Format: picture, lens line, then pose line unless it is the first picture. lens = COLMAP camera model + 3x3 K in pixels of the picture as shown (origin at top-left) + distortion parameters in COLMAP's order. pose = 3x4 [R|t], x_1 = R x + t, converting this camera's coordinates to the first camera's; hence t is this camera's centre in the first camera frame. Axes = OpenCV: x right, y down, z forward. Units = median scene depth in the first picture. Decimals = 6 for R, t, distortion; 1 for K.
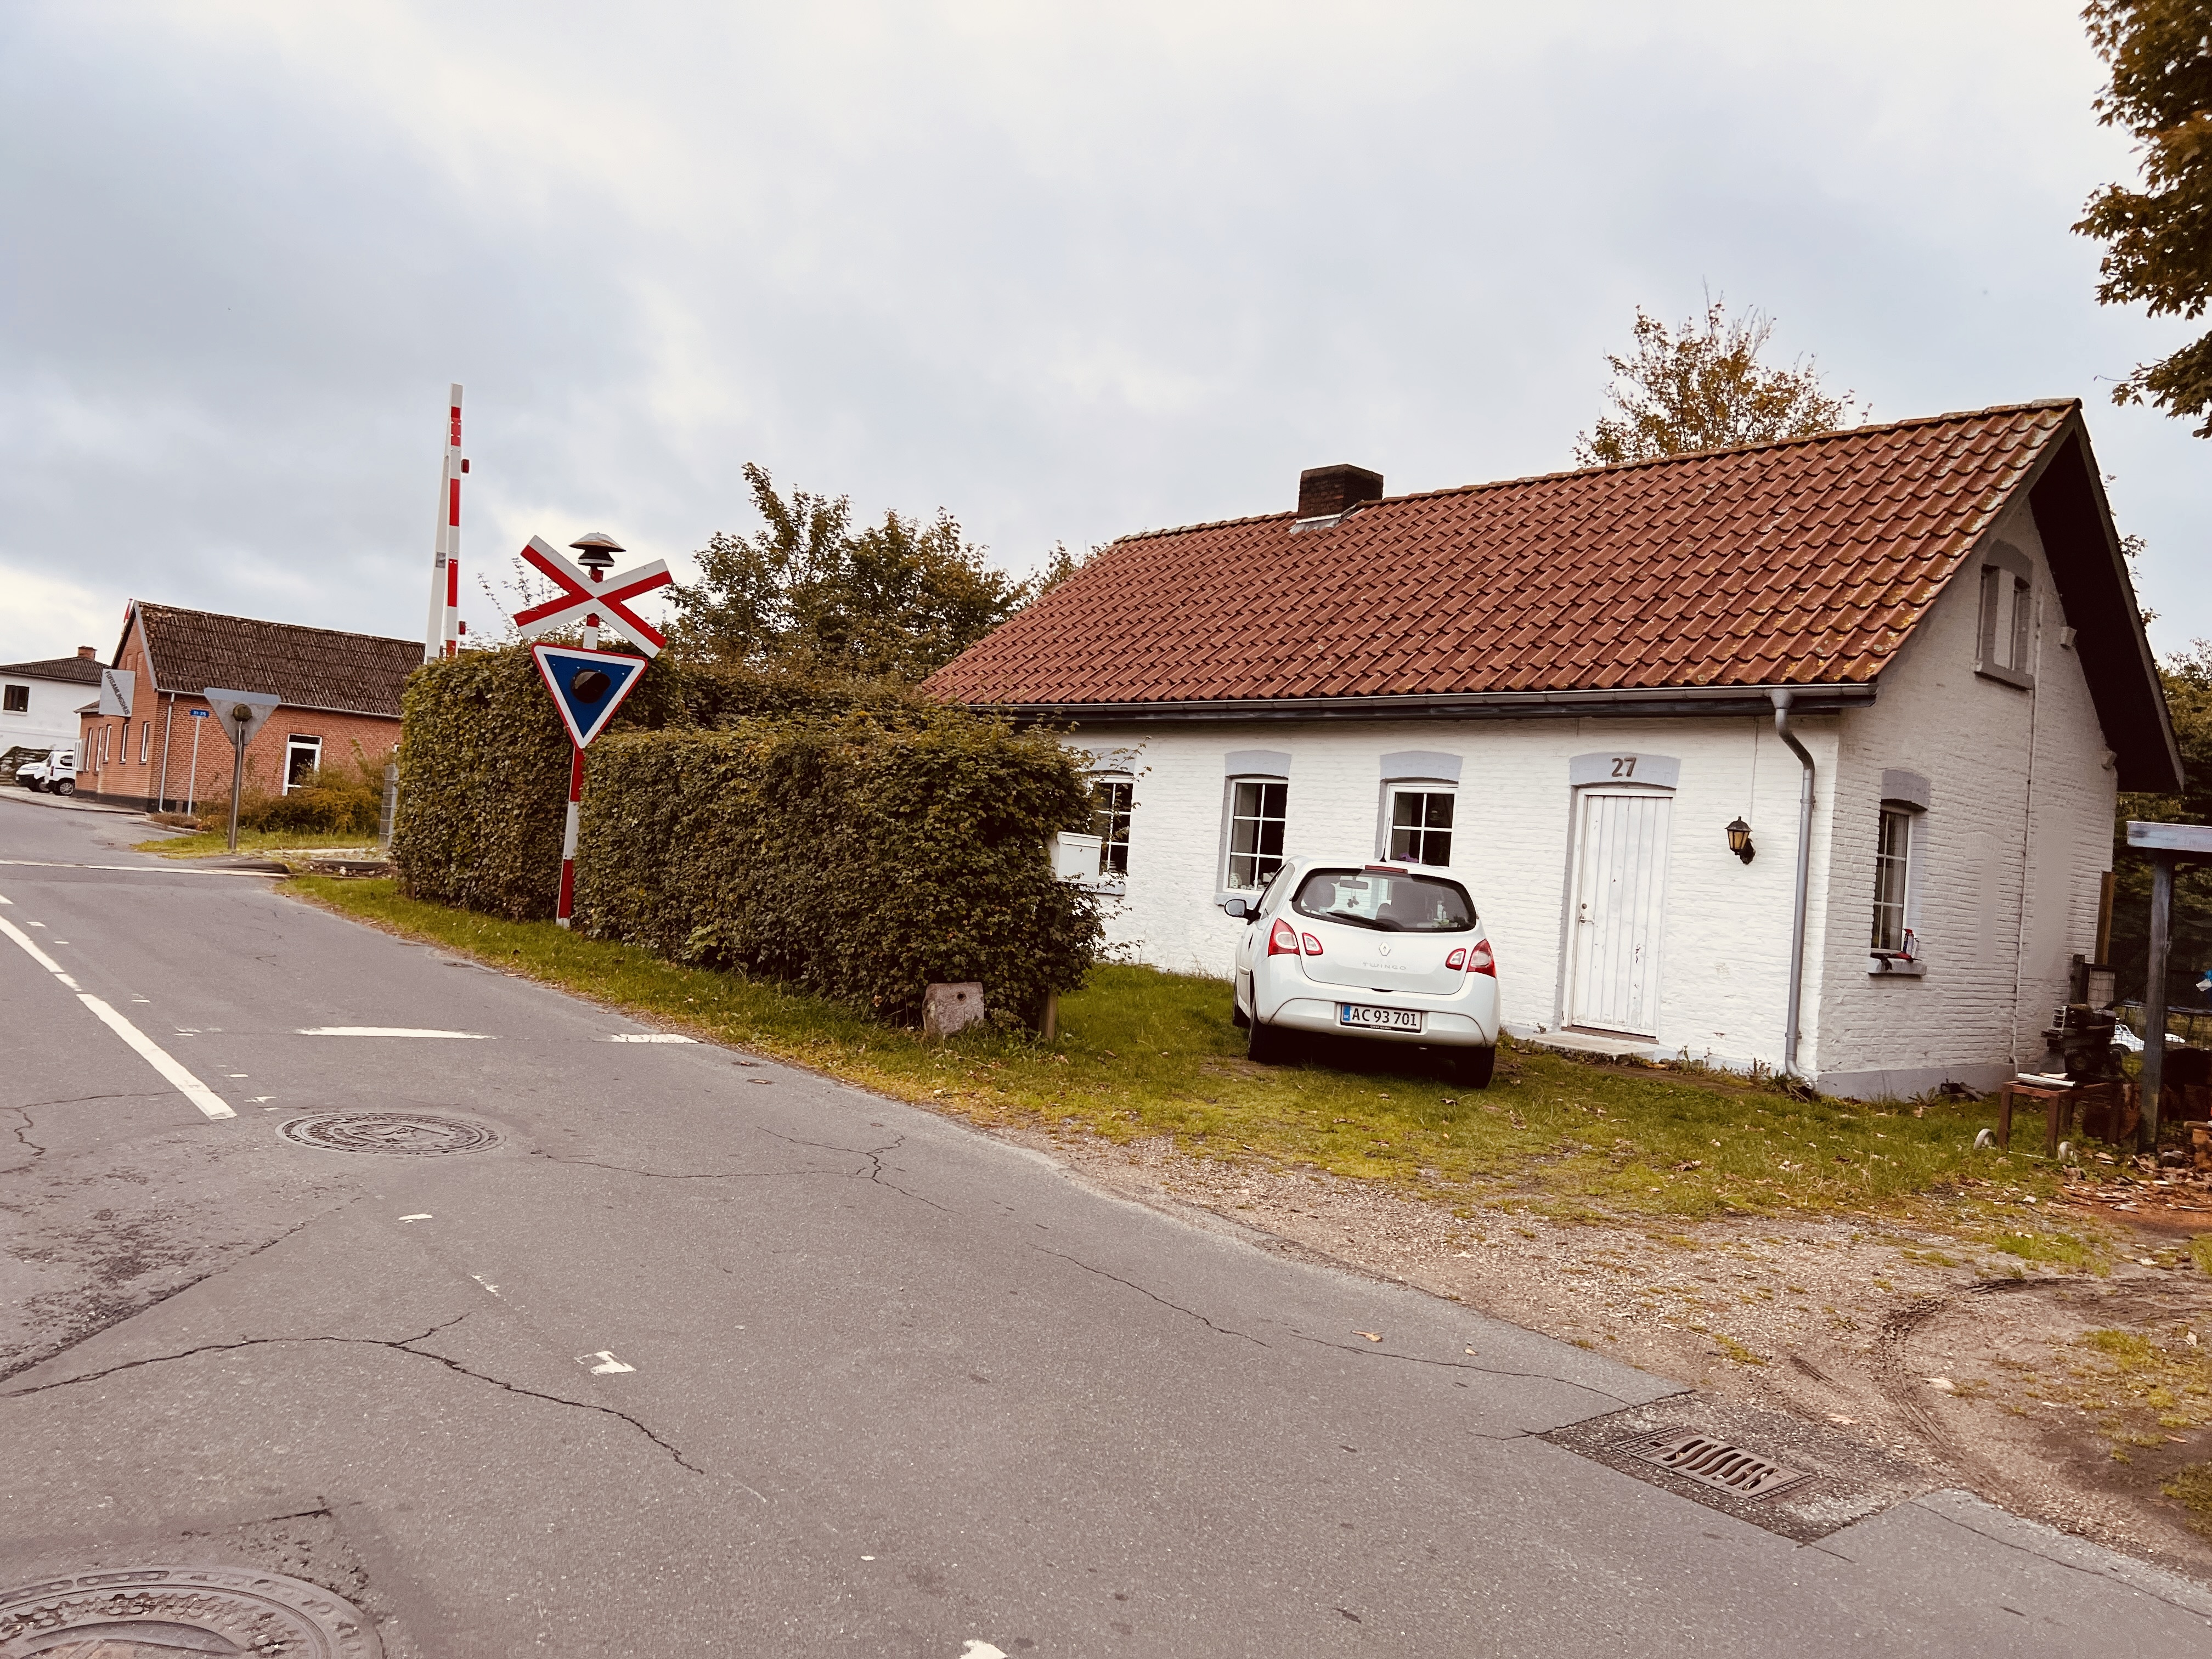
lens RADIAL K [[1666.5, 0, 1086.2], [0, 1666.5, 818.0], [0, 0, 1]] dist [0.073992, -0.080523]
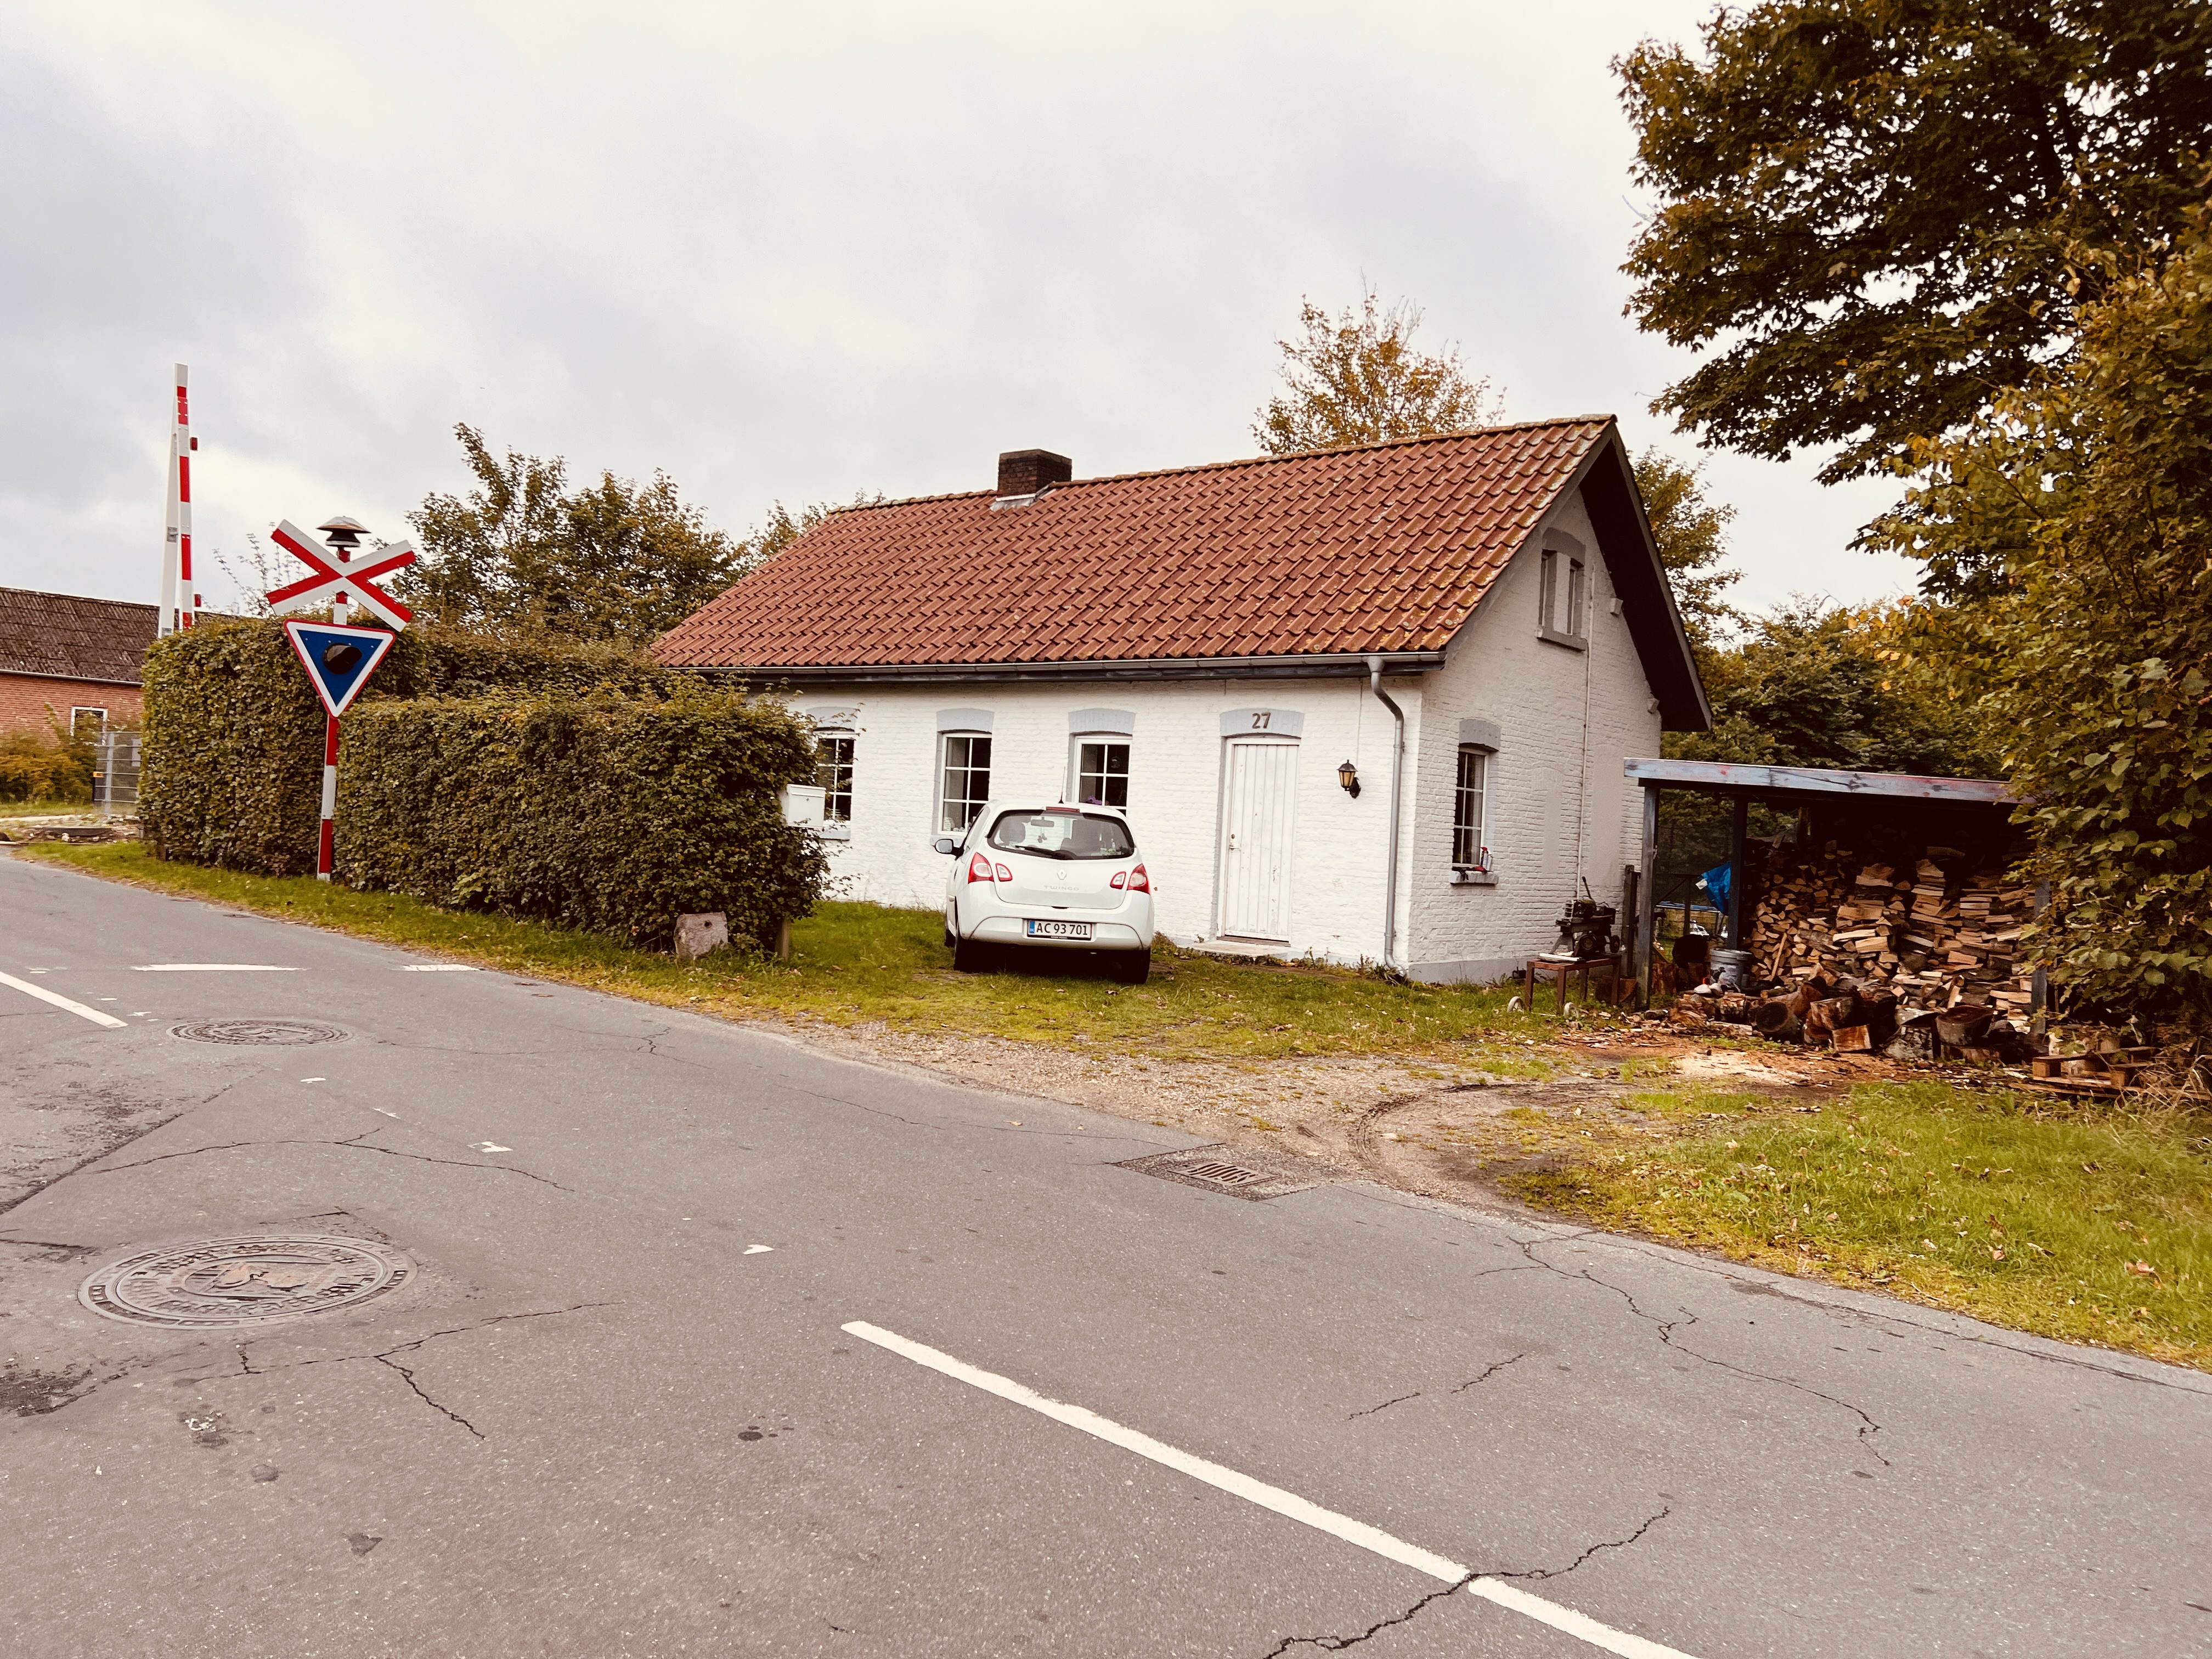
lens RADIAL K [[1666.5, 0, 1090.2], [0, 1666.5, 828.4], [0, 0, 1]] dist [0.073992, -0.080523]
pose [[0.986292, -0.026439, 0.162877, 0.001039], [0.020287, 0.999021, 0.039317, -0.002088], [-0.163757, -0.035474, 0.985863, -0.160663]]
